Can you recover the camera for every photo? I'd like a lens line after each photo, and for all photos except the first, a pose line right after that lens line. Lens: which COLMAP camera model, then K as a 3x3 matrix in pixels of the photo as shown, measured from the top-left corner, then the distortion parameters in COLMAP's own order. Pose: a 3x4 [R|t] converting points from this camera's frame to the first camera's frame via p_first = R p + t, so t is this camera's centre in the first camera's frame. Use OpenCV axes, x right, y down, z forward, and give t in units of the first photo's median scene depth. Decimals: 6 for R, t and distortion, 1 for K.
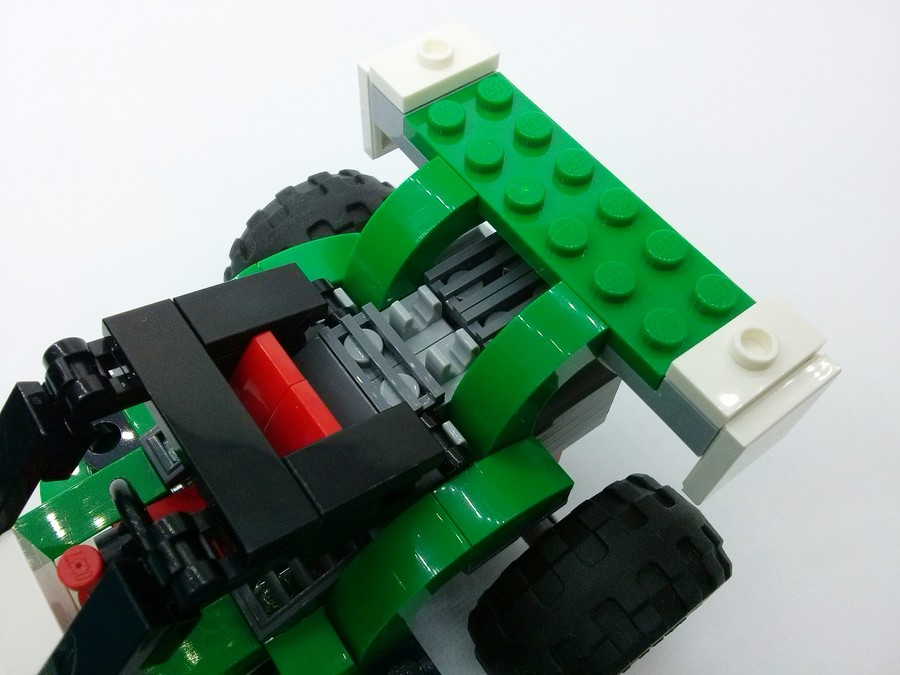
lens RADIAL K [[822.5, 0, 450.0], [0, 822.5, 337.5], [0, 0, 1]] dist [0.074607, -0.291170]
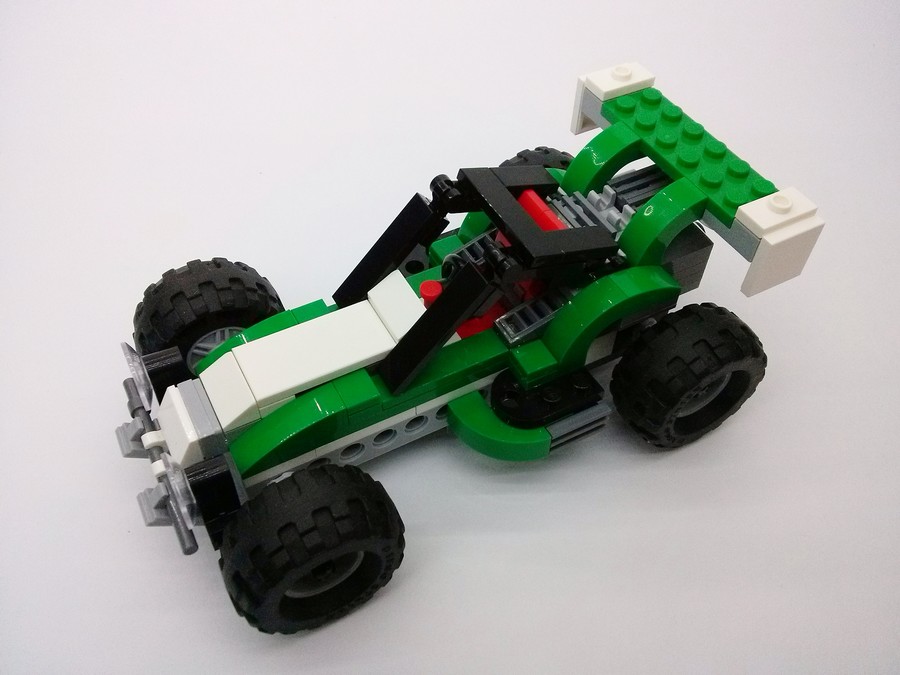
lens RADIAL K [[804.4, 0, 449.9], [0, 804.4, 321.1], [0, 0, 1]] dist [-0.002001, -0.005149]
pose [[0.990218, 0.107301, -0.089189, -0.193819], [-0.120592, 0.979686, -0.160230, 0.591896], [0.070184, 0.169418, 0.983042, -0.808943]]
